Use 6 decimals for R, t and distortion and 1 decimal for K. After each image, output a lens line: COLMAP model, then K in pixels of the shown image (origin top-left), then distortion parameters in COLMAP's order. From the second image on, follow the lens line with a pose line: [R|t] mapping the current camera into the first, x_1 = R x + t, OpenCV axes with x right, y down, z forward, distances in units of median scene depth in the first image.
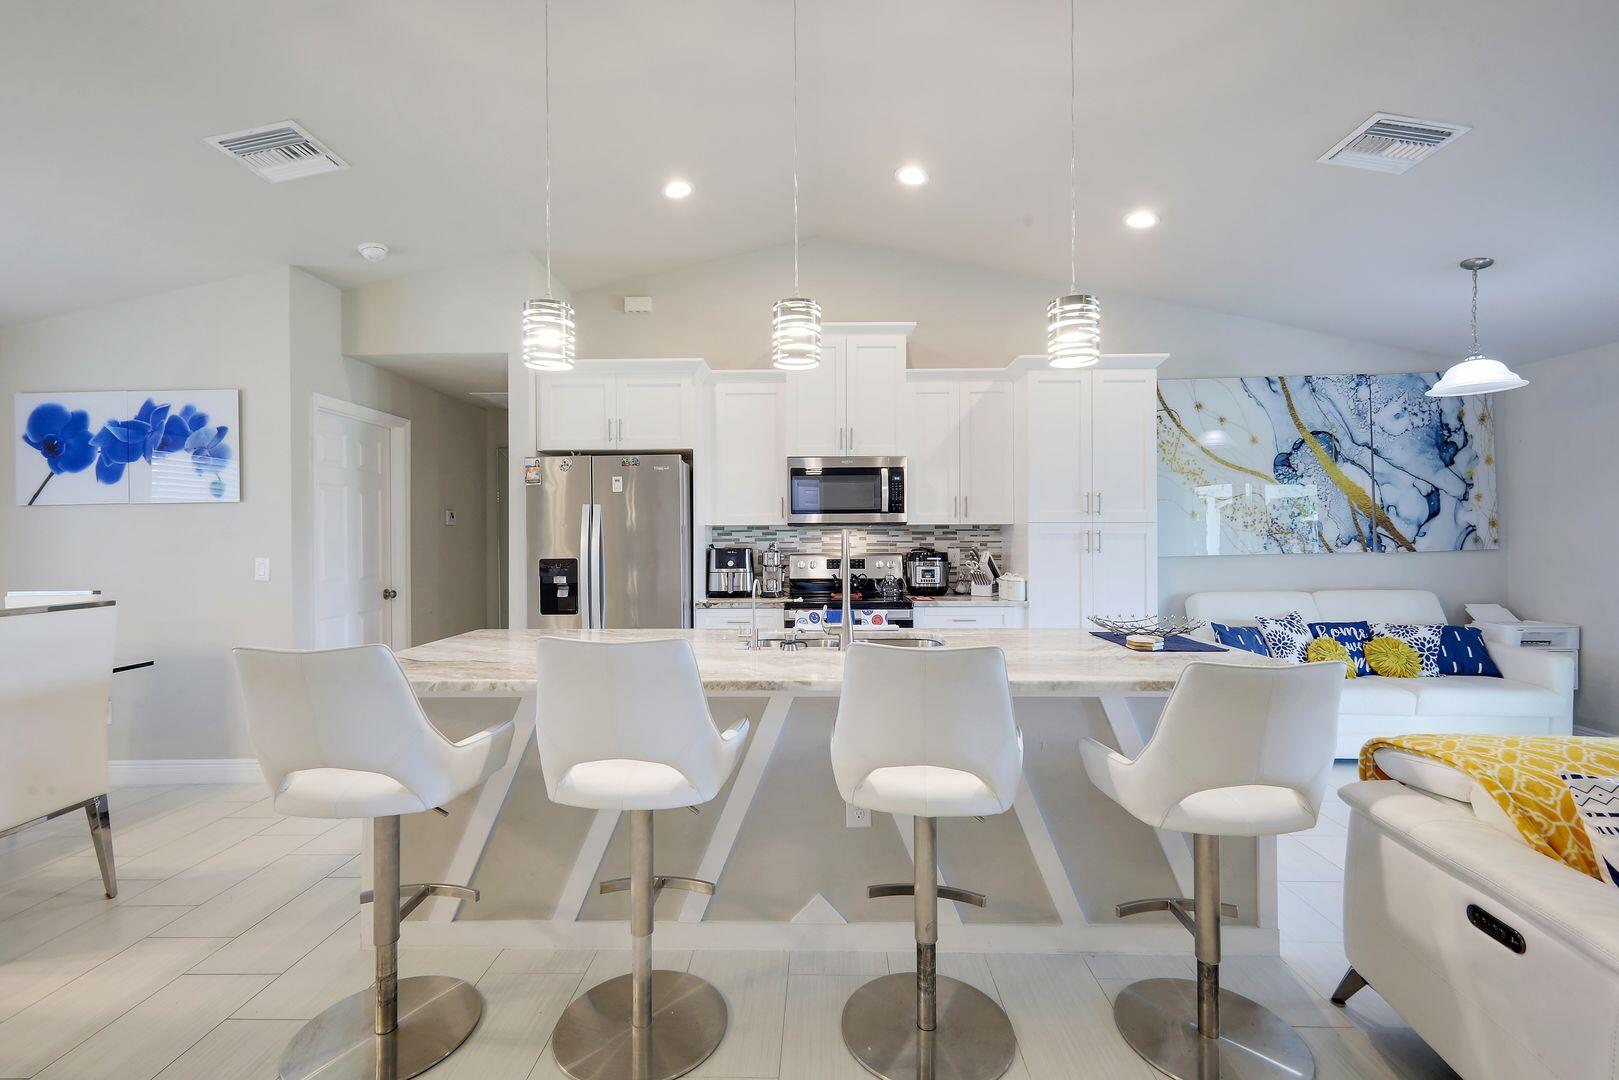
lens RADIAL K [[712.0, 0, 810.3], [0, 712.0, 540.7], [0, 0, 1]] dist [0.005677, 0.000844]
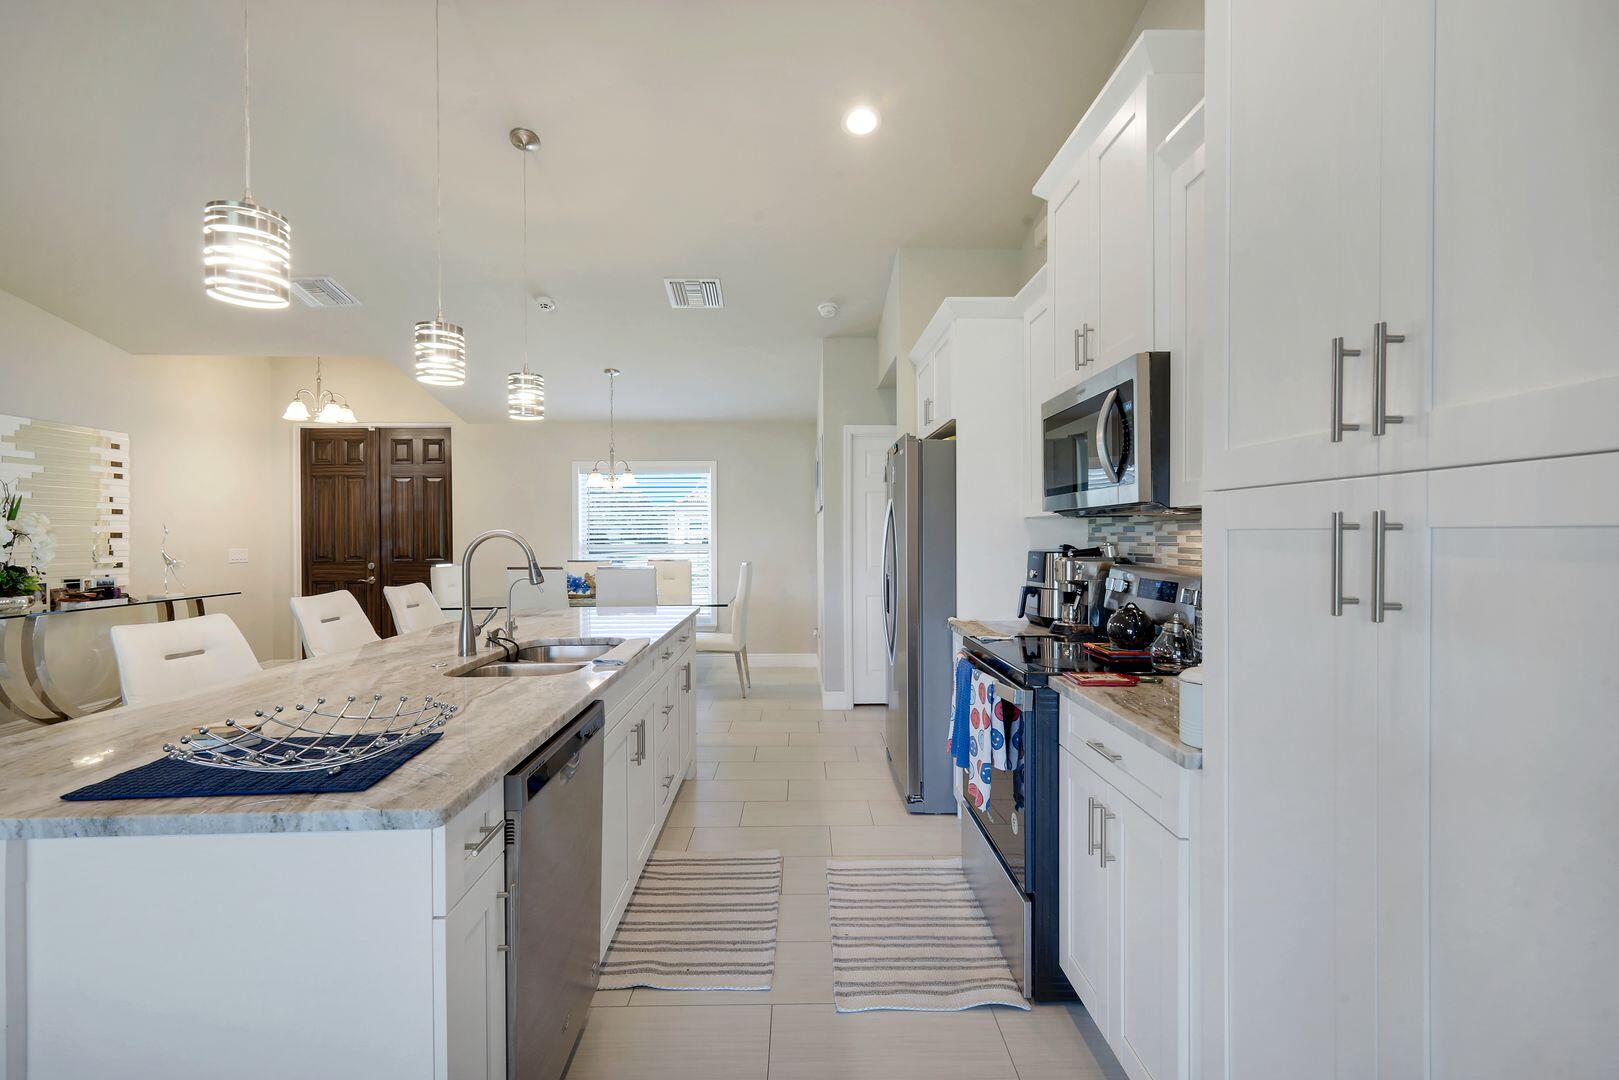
lens RADIAL K [[712.0, 0, 805.4], [0, 712.0, 532.5], [0, 0, 1]] dist [0.005677, 0.000844]
pose [[0.032398, 0.003382, -0.999469, 0.546182], [-0.001301, 0.999994, 0.003341, -0.008699], [0.999474, 0.001192, 0.032402, 0.749720]]
